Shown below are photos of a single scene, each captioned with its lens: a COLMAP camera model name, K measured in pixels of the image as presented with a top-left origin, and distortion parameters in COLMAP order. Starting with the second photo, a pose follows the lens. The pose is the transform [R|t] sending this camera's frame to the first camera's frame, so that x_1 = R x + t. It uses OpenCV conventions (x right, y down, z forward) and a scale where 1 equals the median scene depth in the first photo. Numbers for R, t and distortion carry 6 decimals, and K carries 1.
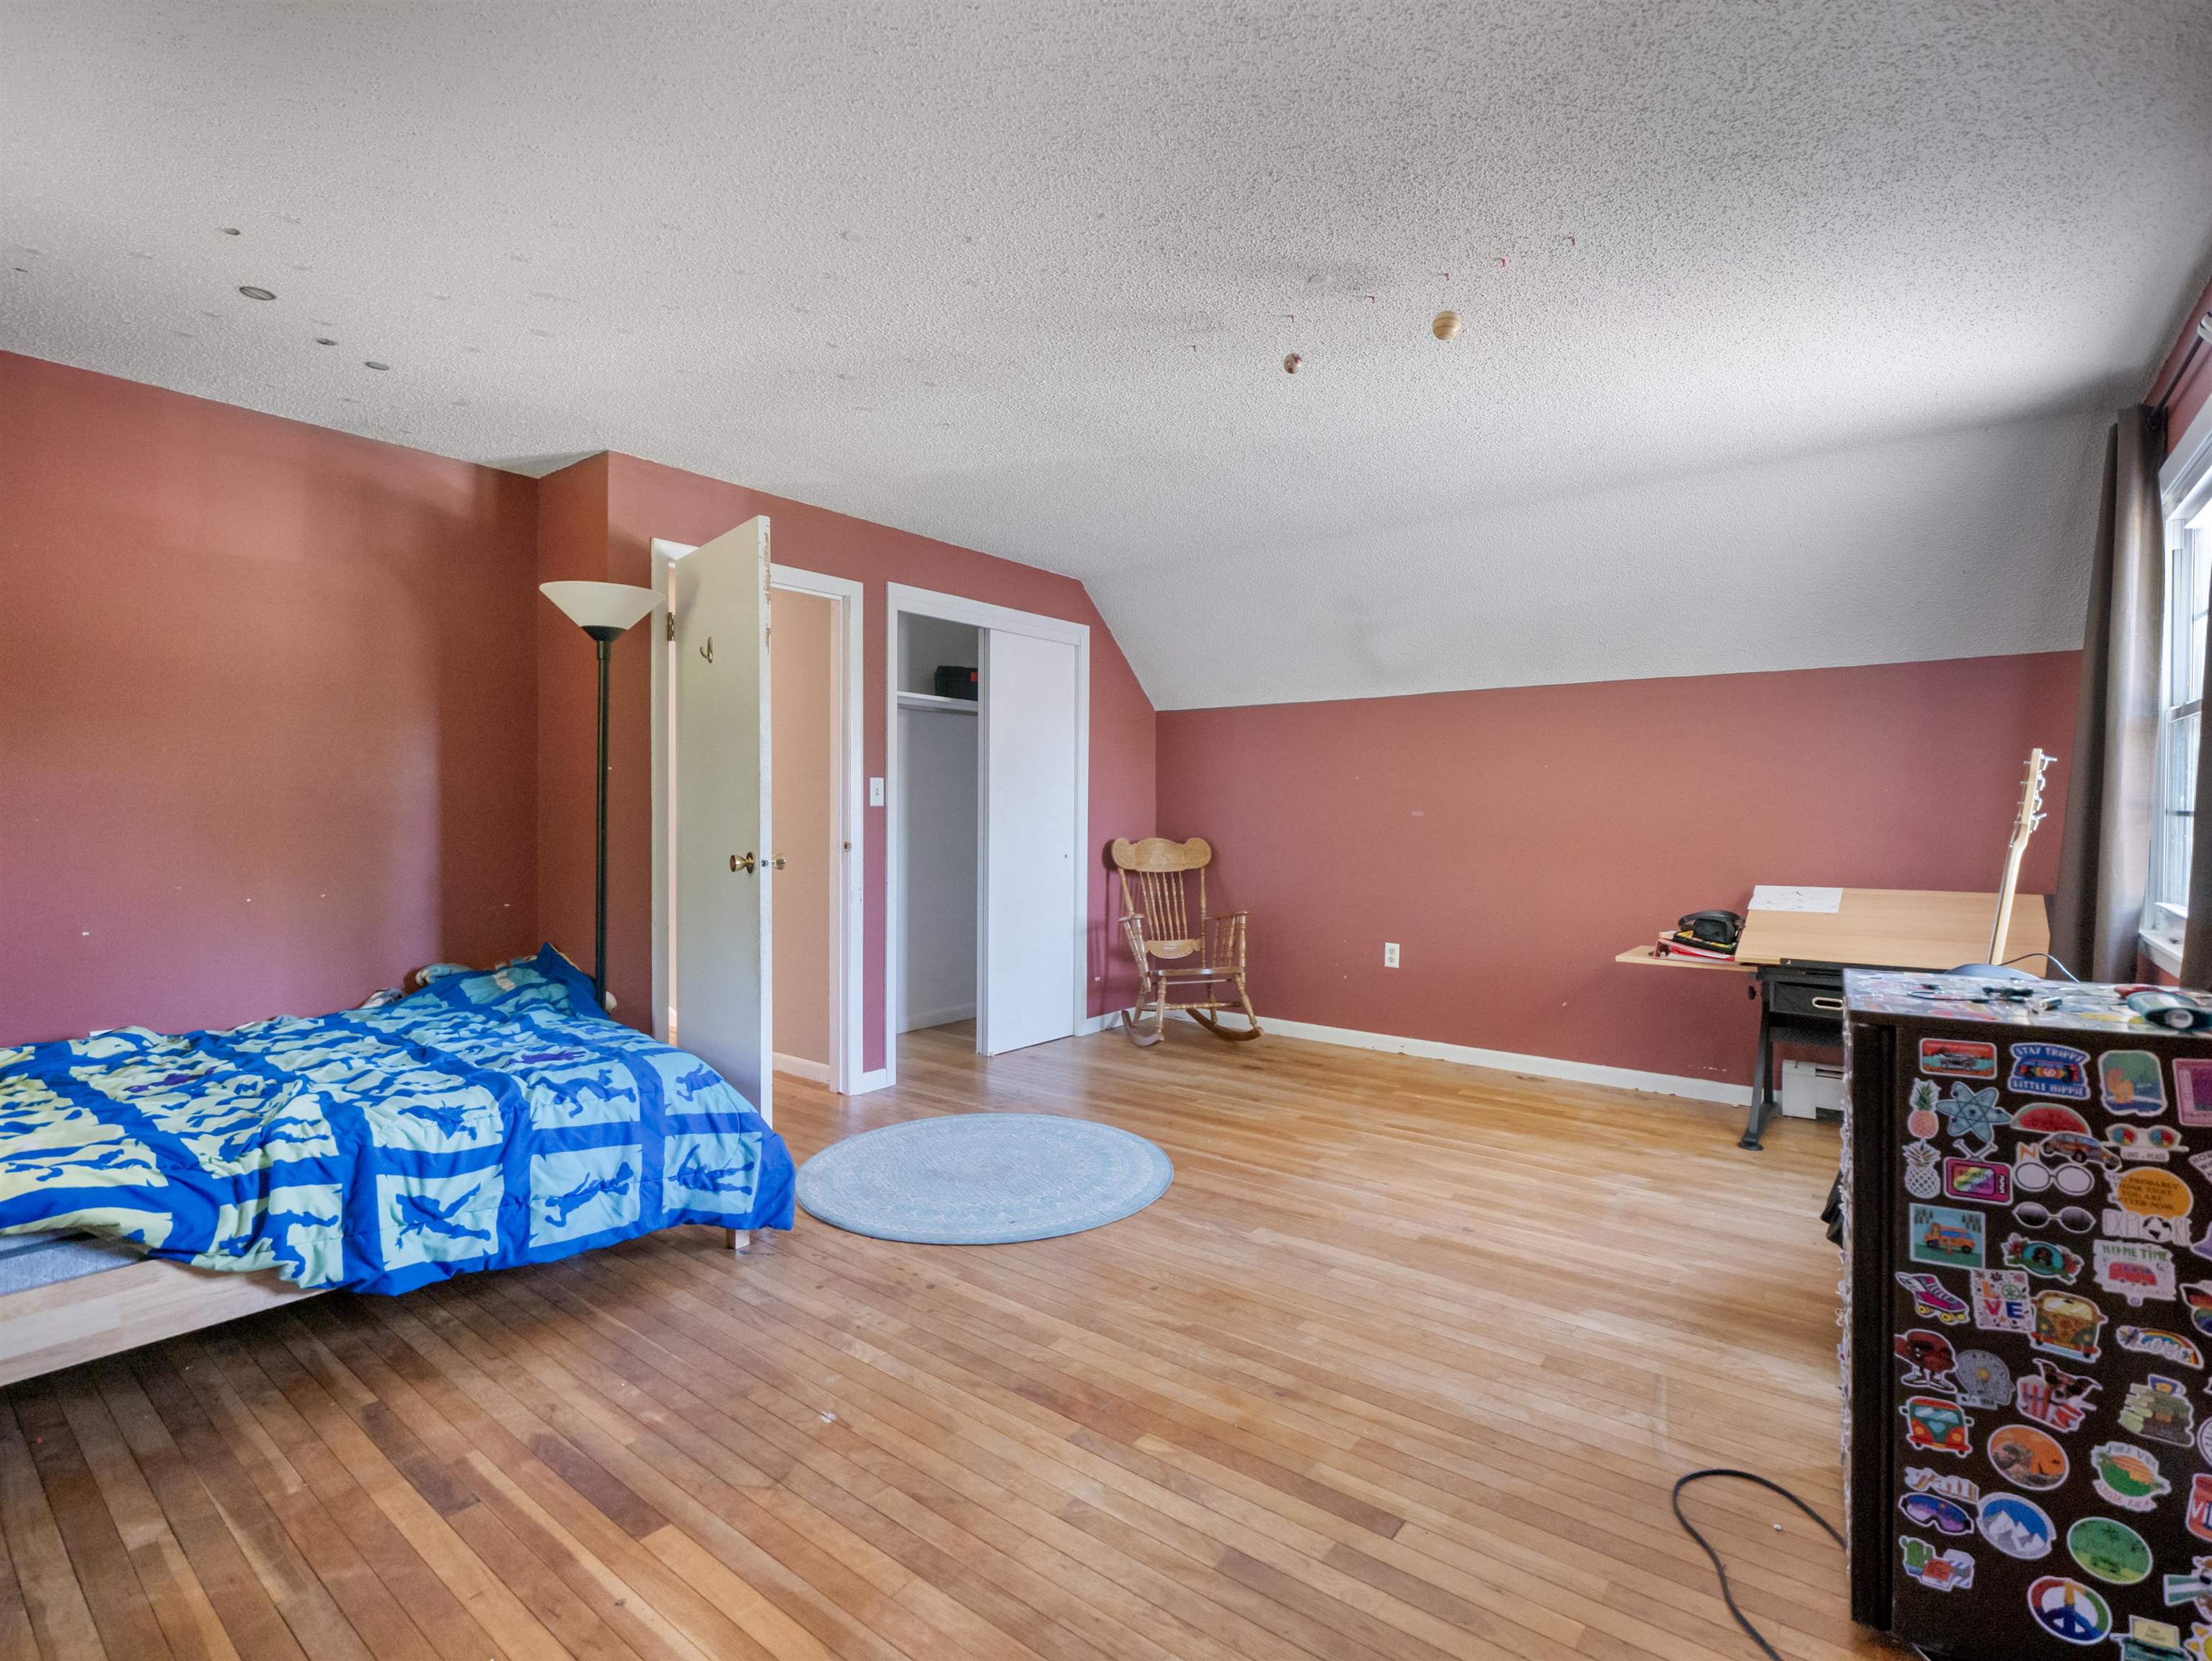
lens RADIAL K [[1059.9, 0, 1139.0], [0, 1059.9, 820.1], [0, 0, 1]] dist [-0.015527, -0.000279]
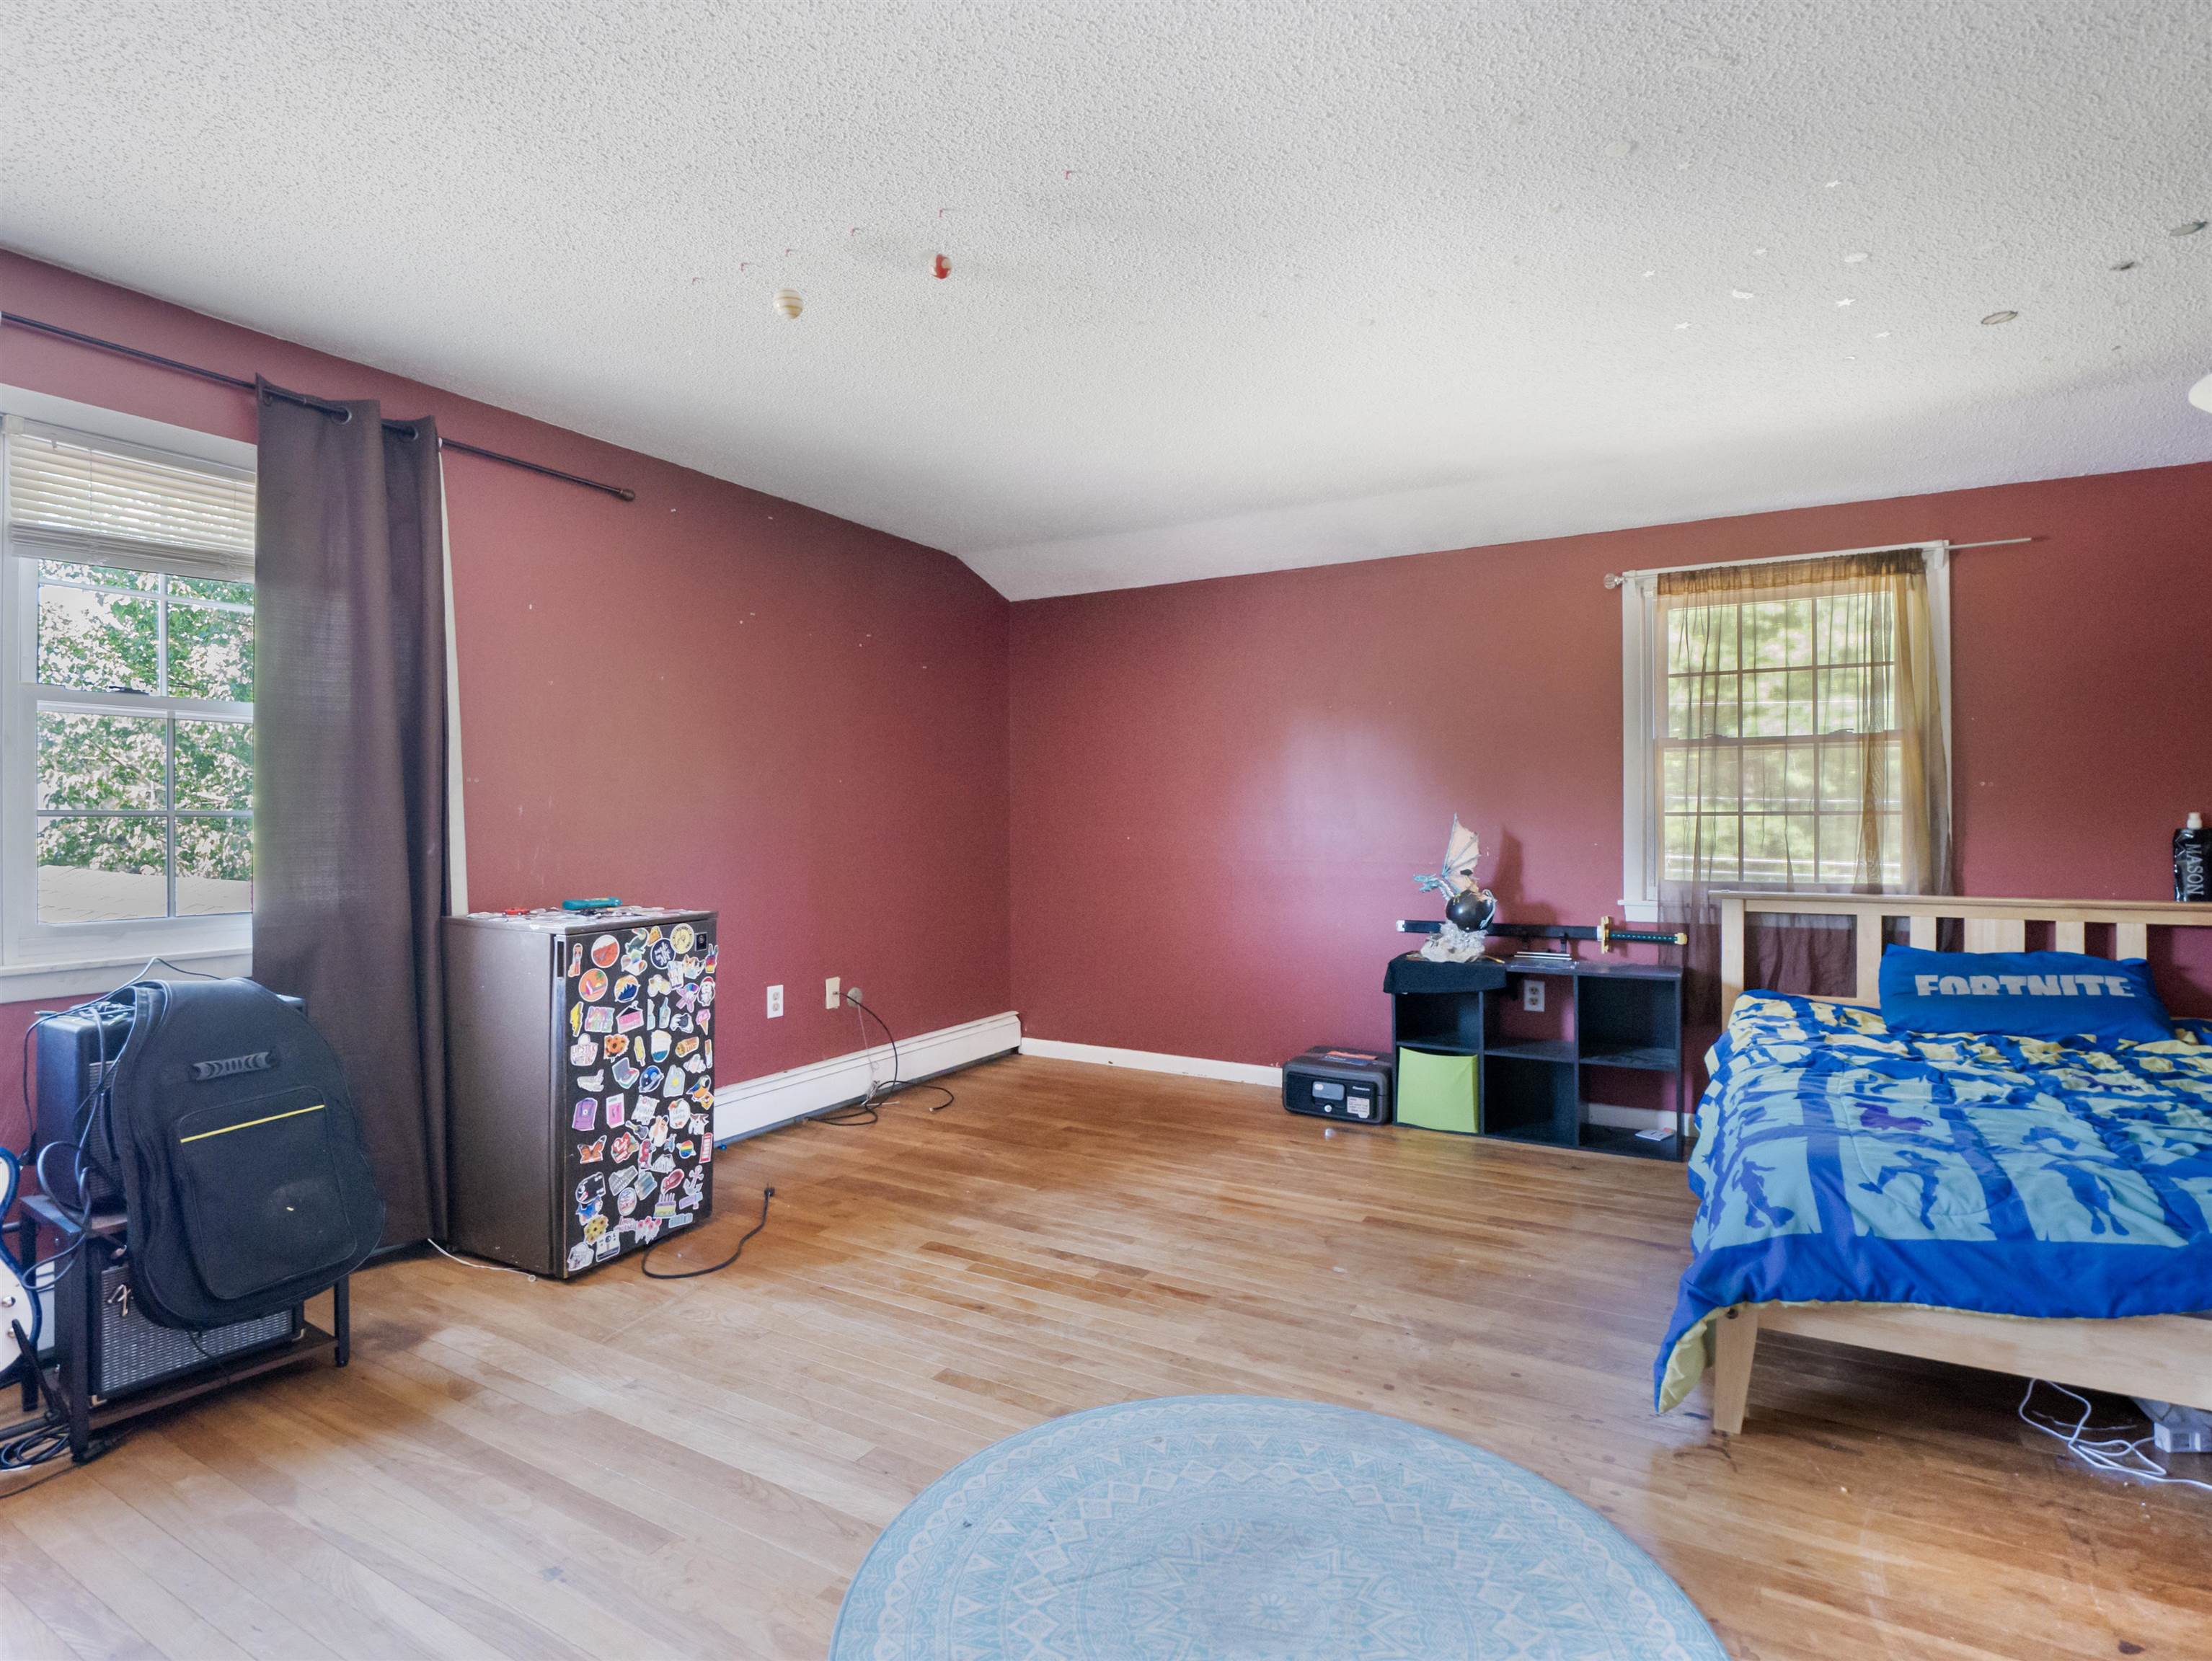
lens RADIAL K [[1059.9, 0, 1139.0], [0, 1059.9, 820.1], [0, 0, 1]] dist [-0.015527, -0.000279]
pose [[-0.987744, -0.003621, -0.156040, 0.162975], [-0.005157, 0.999942, 0.009442, 0.007688], [0.155996, 0.010131, -0.987706, 2.419466]]
